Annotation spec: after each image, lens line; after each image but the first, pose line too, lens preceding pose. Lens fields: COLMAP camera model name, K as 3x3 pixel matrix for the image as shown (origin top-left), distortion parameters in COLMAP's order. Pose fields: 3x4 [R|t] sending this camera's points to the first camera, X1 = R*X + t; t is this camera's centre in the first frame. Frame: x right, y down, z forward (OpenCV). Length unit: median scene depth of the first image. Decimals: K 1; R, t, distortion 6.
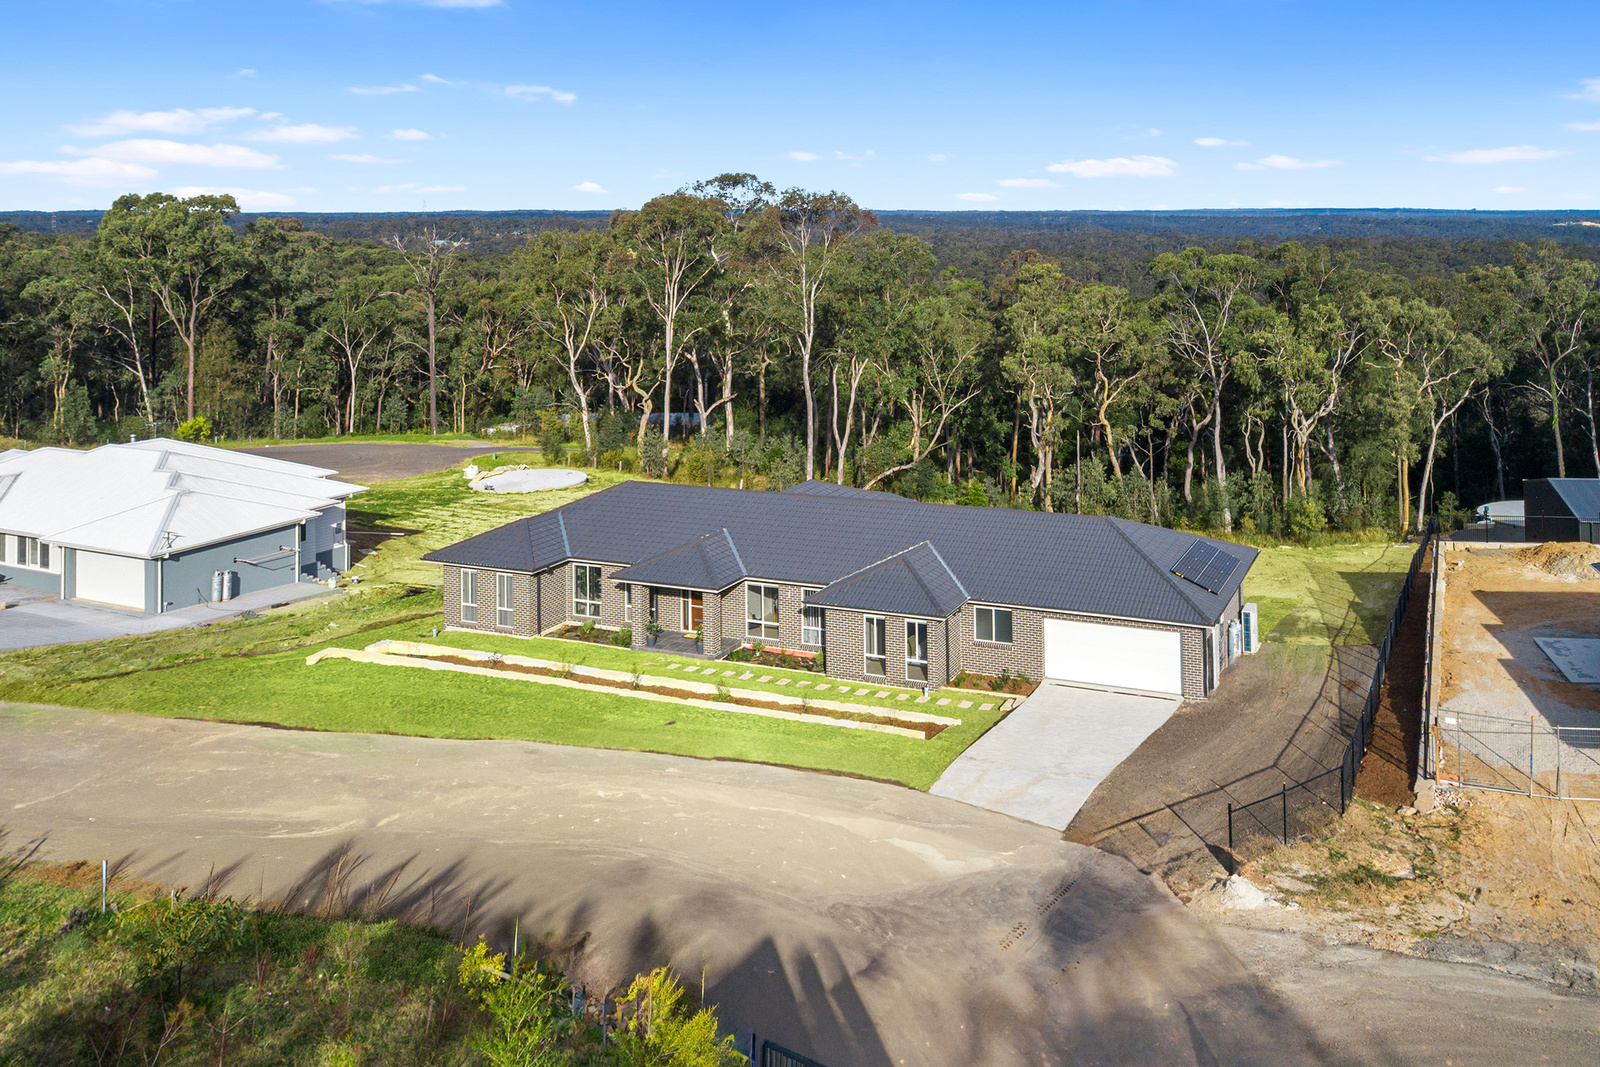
lens RADIAL K [[1162.8, 0, 800.6], [0, 1162.8, 527.7], [0, 0, 1]] dist [-0.003765, -0.004009]
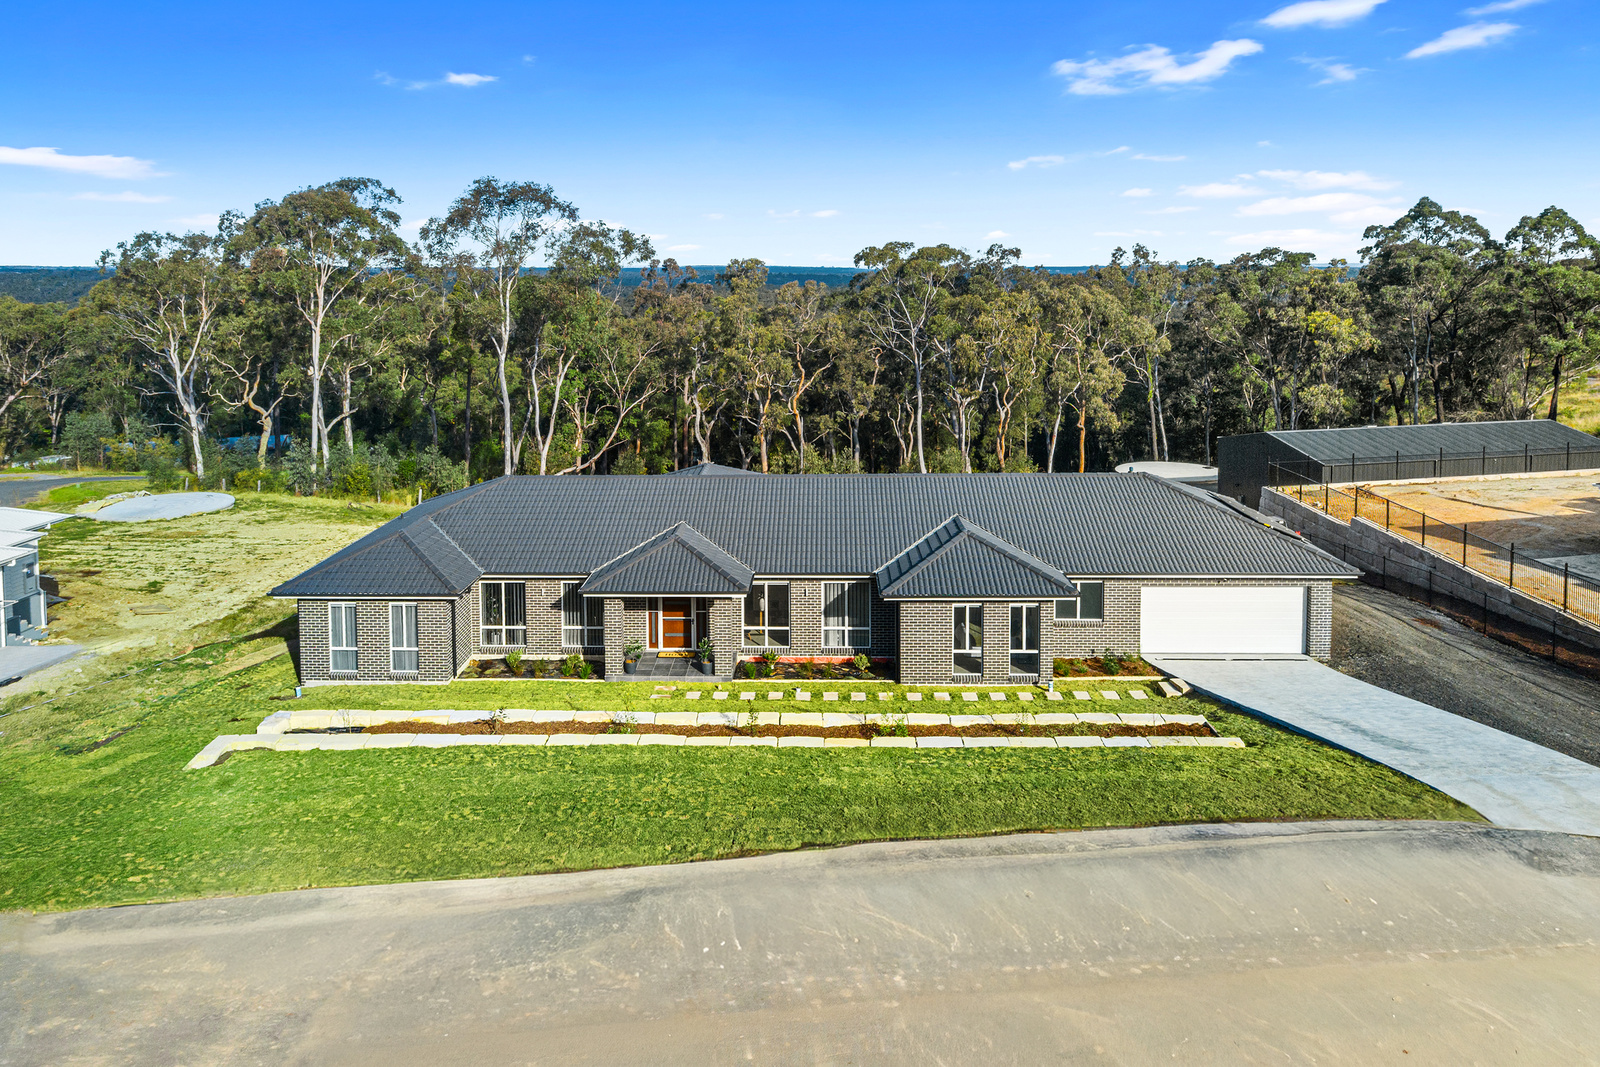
lens RADIAL K [[1052.0, 0, 801.9], [0, 1052.0, 544.5], [0, 0, 1]] dist [-0.001364, -0.000181]
pose [[0.933114, -0.082691, 0.349943, -0.242421], [0.076020, 0.996567, 0.032782, -0.000537], [-0.351453, -0.003986, 0.936197, 0.262820]]
